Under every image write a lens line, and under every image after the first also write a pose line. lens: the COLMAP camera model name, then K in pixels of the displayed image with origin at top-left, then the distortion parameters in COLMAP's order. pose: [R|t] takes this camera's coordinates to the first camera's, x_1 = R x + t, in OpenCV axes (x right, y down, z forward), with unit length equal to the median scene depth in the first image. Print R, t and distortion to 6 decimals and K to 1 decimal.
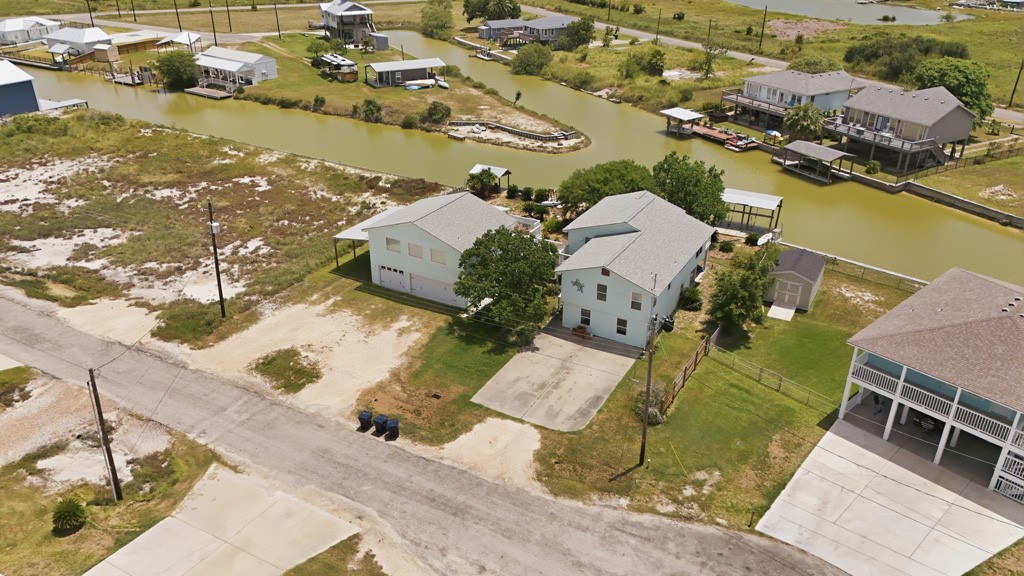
lens RADIAL K [[749.9, 0, 512.0], [0, 749.9, 288.0], [0, 0, 1]] dist [0.082424, -0.103045]
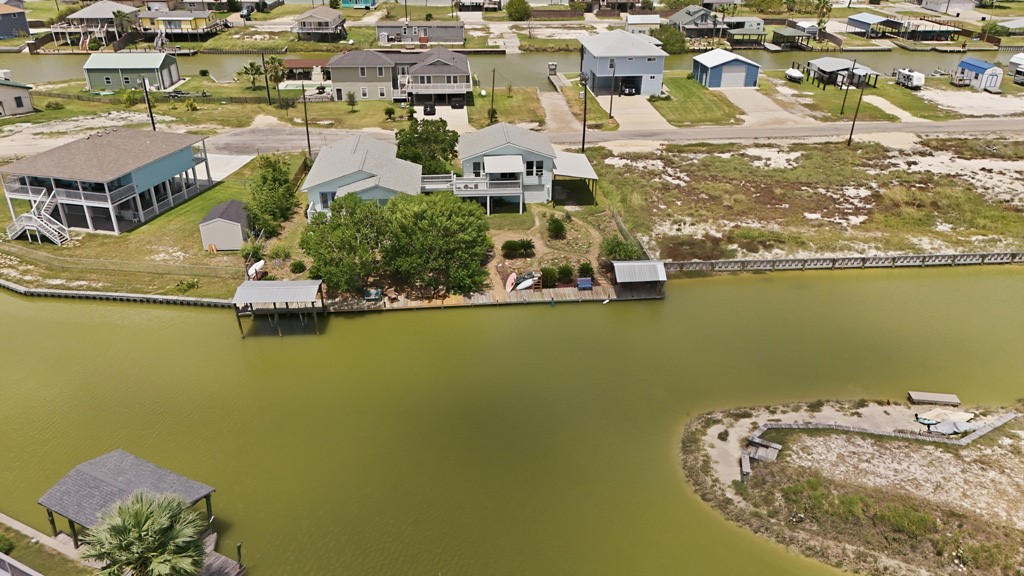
lens RADIAL K [[749.9, 0, 512.0], [0, 749.9, 288.0], [0, 0, 1]] dist [0.082424, -0.103045]
pose [[-0.831333, 0.243092, -0.499792, 0.430139], [-0.256827, 0.629465, 0.733358, -0.630091], [0.492875, 0.738024, -0.460863, 1.265448]]
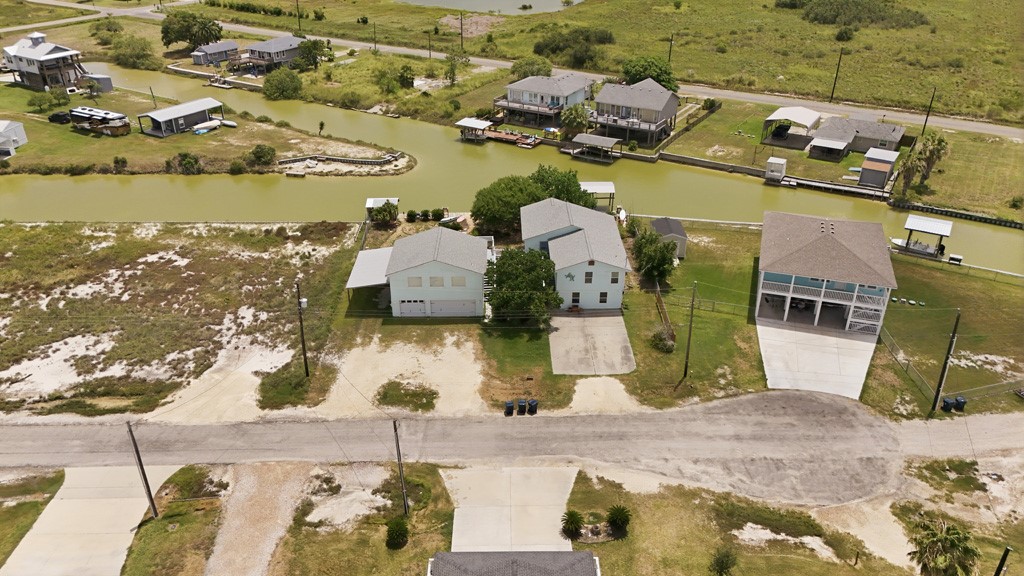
lens RADIAL K [[749.9, 0, 512.0], [0, 749.9, 288.0], [0, 0, 1]] dist [0.082424, -0.103045]
pose [[0.867230, -0.244752, 0.433599, -0.384442], [0.230698, 0.969245, 0.085692, -0.079863], [-0.441237, 0.025716, 0.897022, -0.123770]]
